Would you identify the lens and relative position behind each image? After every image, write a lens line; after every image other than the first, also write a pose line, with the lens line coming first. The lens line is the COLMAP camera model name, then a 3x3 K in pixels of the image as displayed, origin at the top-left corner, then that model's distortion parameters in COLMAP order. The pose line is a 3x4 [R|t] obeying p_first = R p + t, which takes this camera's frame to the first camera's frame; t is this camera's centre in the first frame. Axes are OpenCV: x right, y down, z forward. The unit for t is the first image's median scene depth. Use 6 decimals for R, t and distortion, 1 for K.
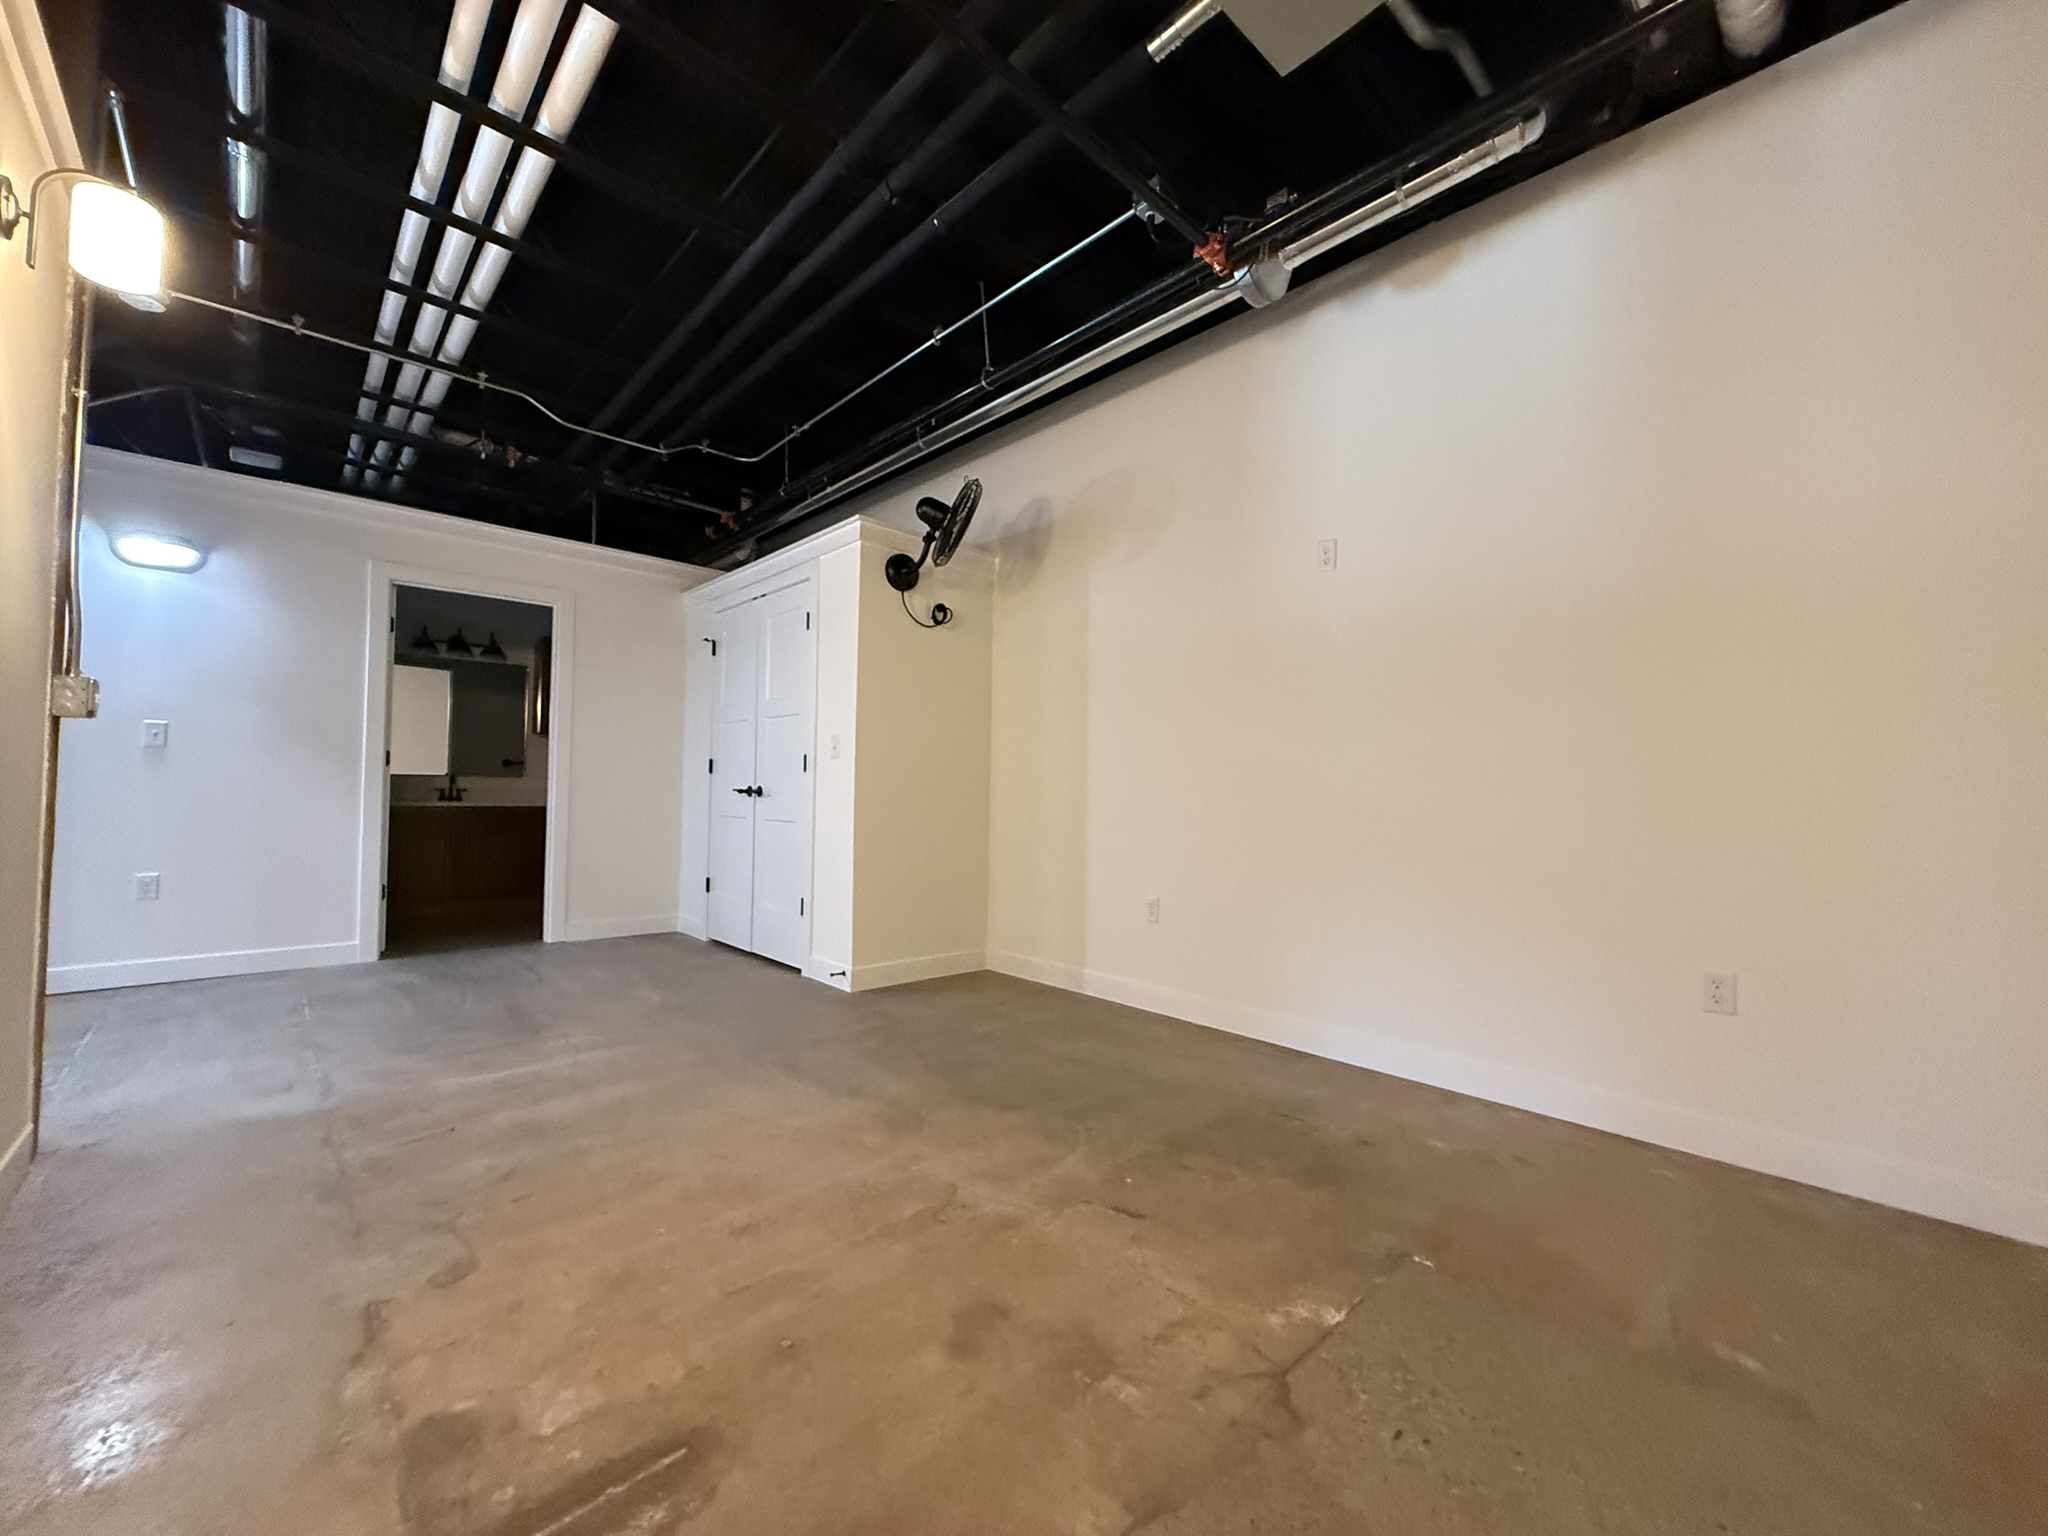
lens RADIAL K [[829.1, 0, 1021.9], [0, 829.1, 762.0], [0, 0, 1]] dist [-0.001138, -0.000100]
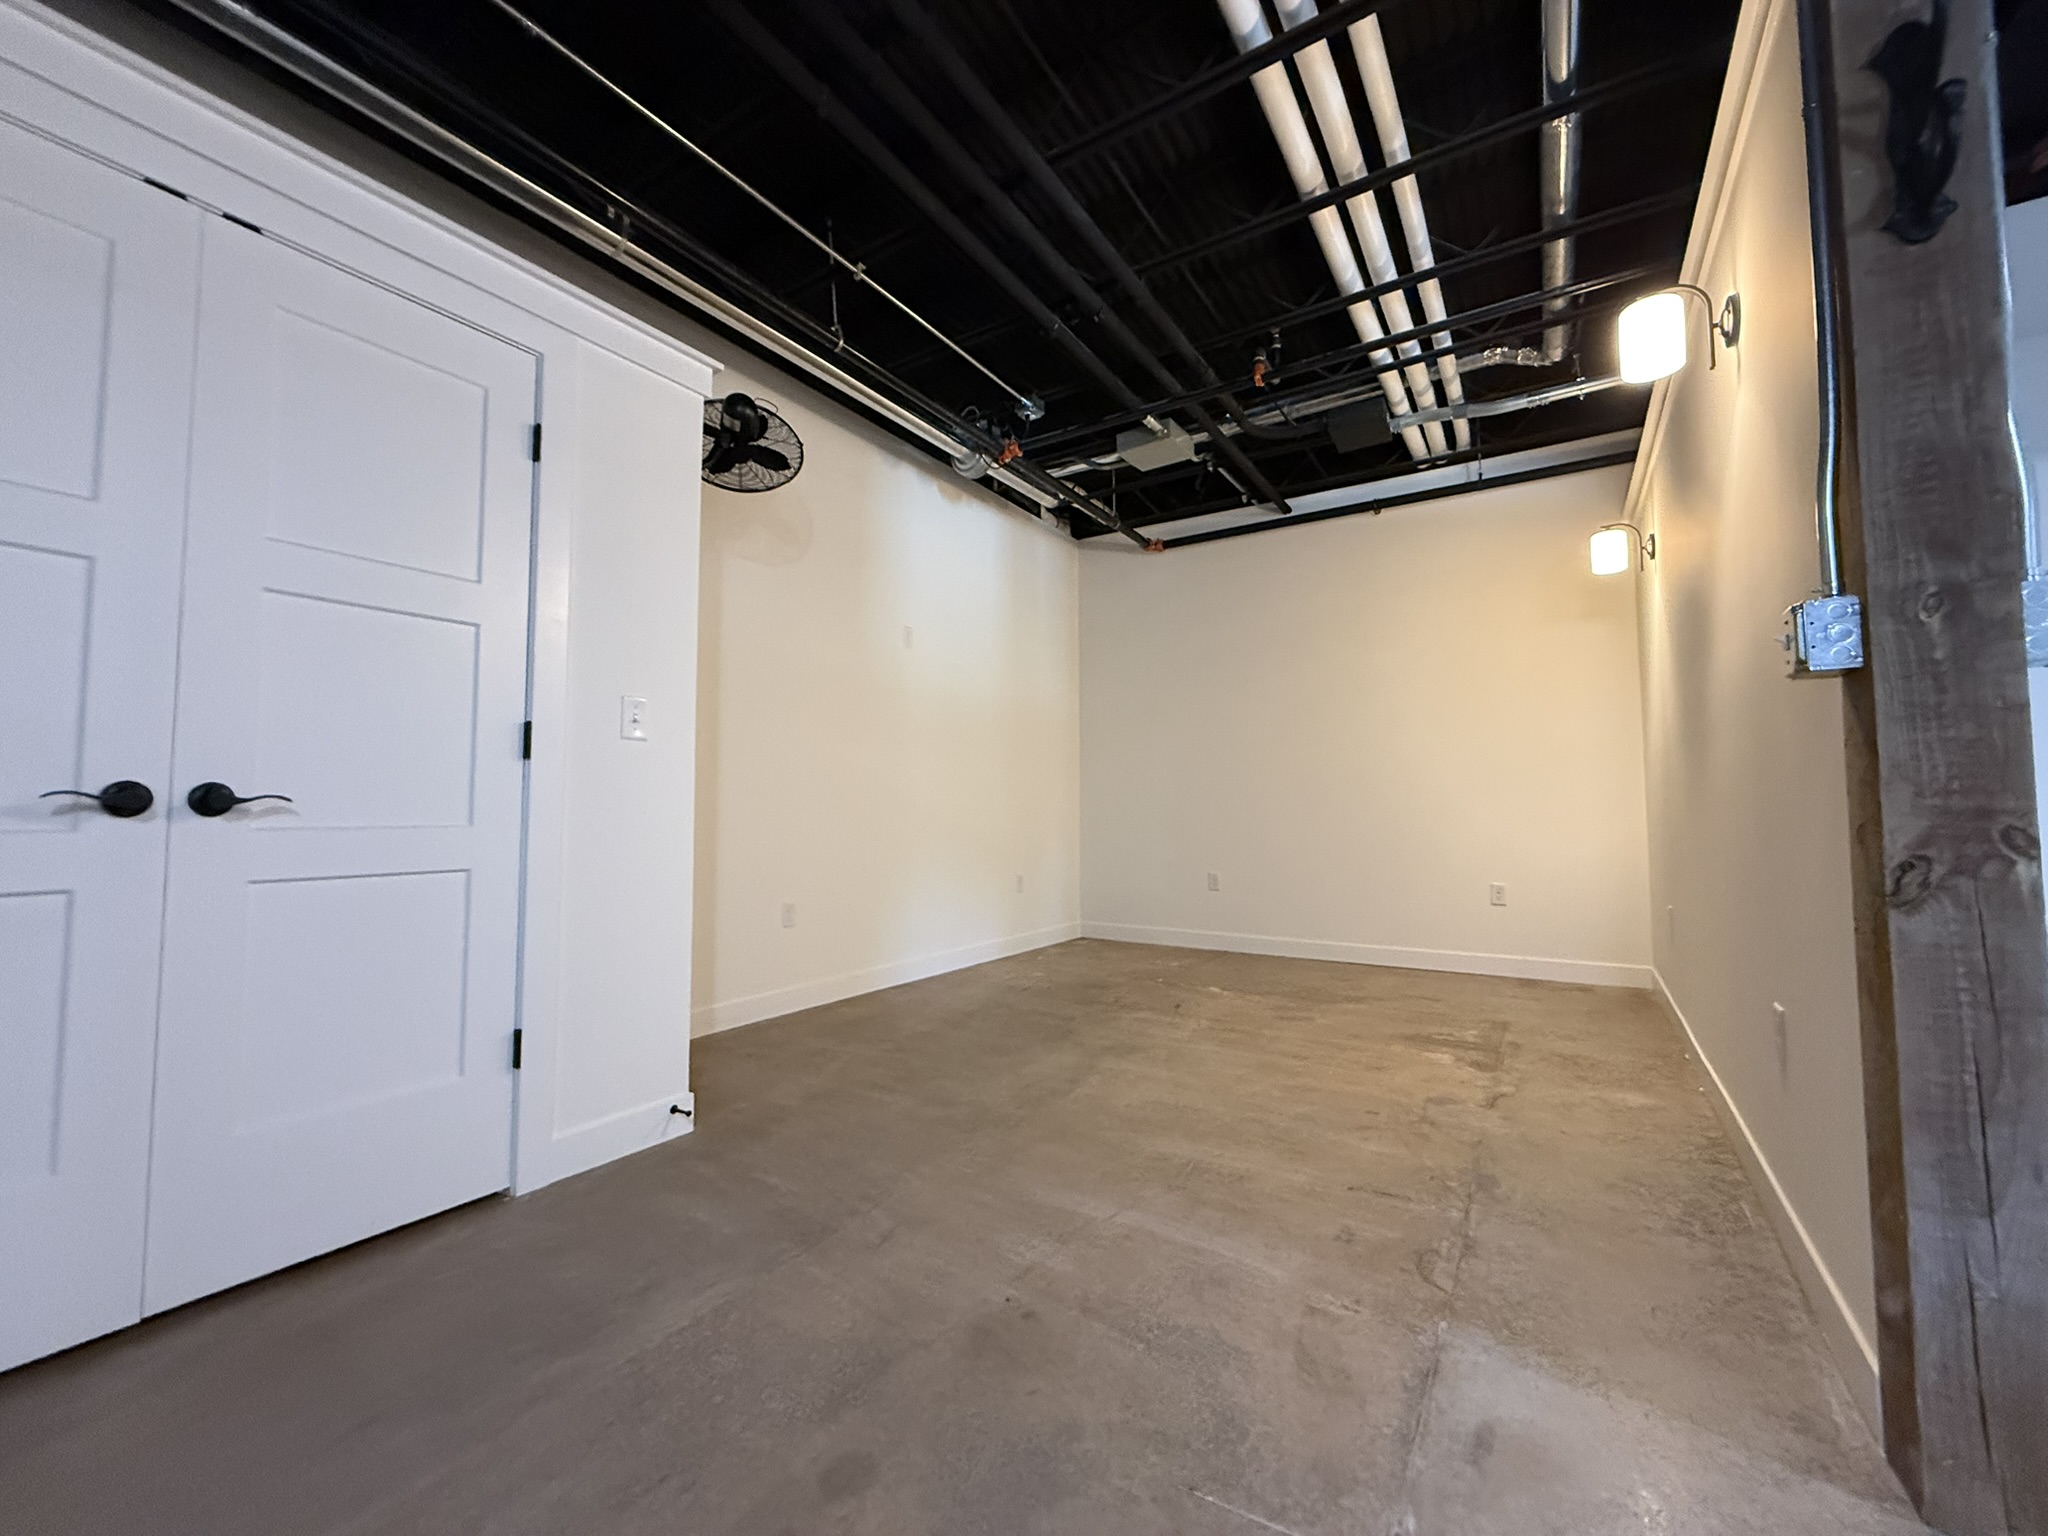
lens RADIAL K [[811.4, 0, 1018.6], [0, 811.4, 767.4], [0, 0, 1]] dist [0.001912, 0.000221]
pose [[-0.239991, 0.033739, 0.970189, -1.547915], [-0.041844, 0.998108, -0.045060, 0.051101], [-0.969873, -0.051410, -0.238125, 1.670927]]
